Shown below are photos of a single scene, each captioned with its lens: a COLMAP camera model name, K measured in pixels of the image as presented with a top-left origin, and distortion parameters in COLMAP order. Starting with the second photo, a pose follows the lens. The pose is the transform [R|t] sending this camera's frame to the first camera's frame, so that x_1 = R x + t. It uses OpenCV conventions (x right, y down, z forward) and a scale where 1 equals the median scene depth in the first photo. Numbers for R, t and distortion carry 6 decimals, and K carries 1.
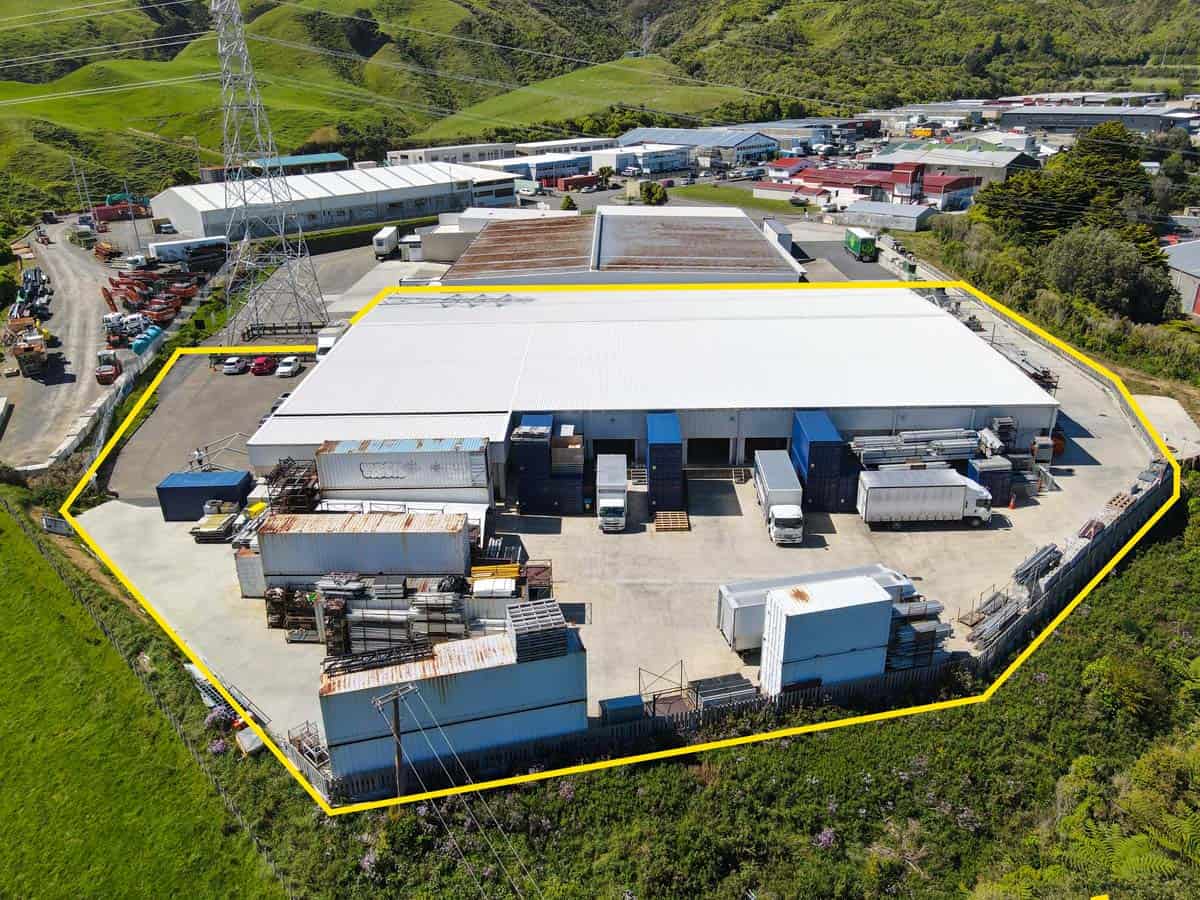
lens RADIAL K [[855.1, 0, 599.6], [0, 855.1, 447.1], [0, 0, 1]] dist [0.009026, 0.008962]
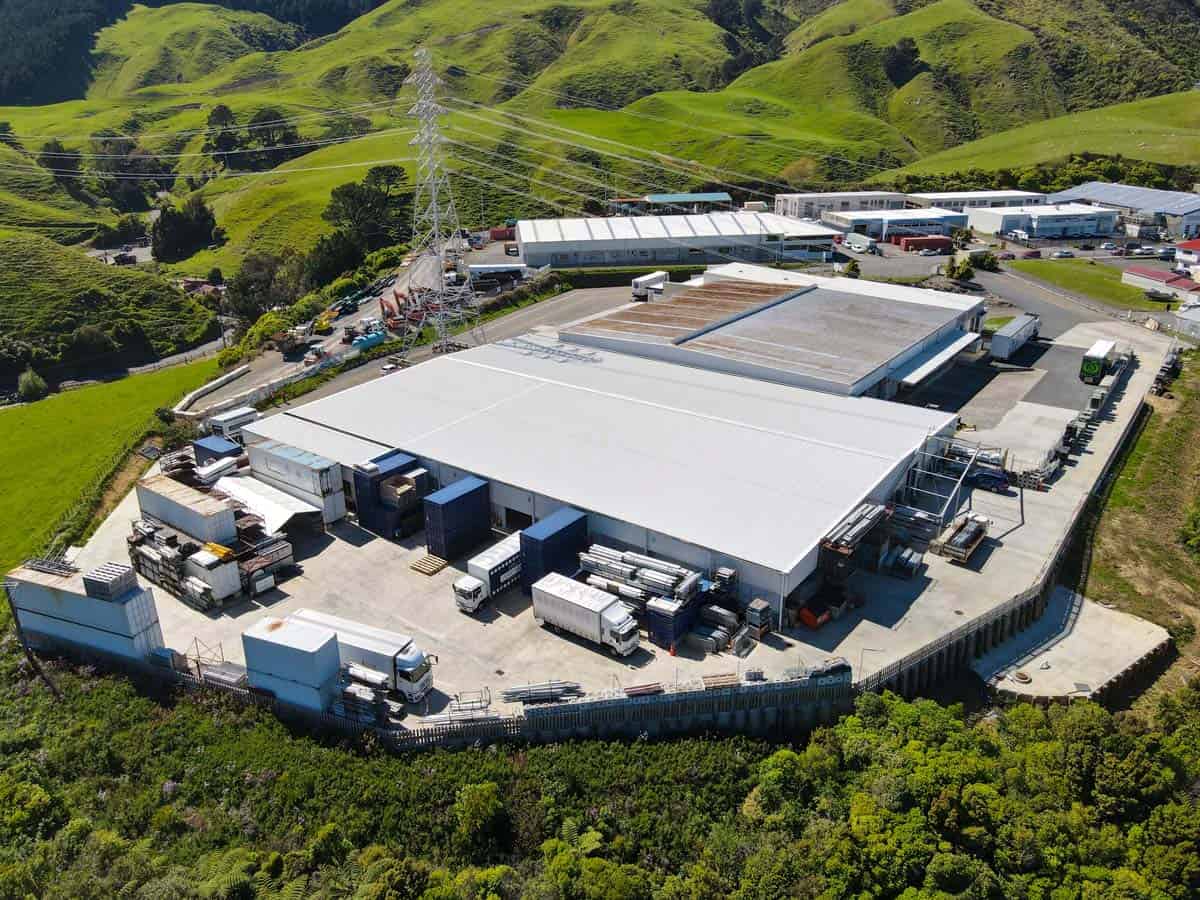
lens RADIAL K [[855.1, 0, 598.9], [0, 855.1, 452.1], [0, 0, 1]] dist [0.009026, 0.008962]
pose [[0.815790, 0.232085, -0.529738, 0.206650], [-0.238984, 0.969369, 0.056661, -0.045317], [0.526662, 0.080375, 0.846266, 0.020380]]
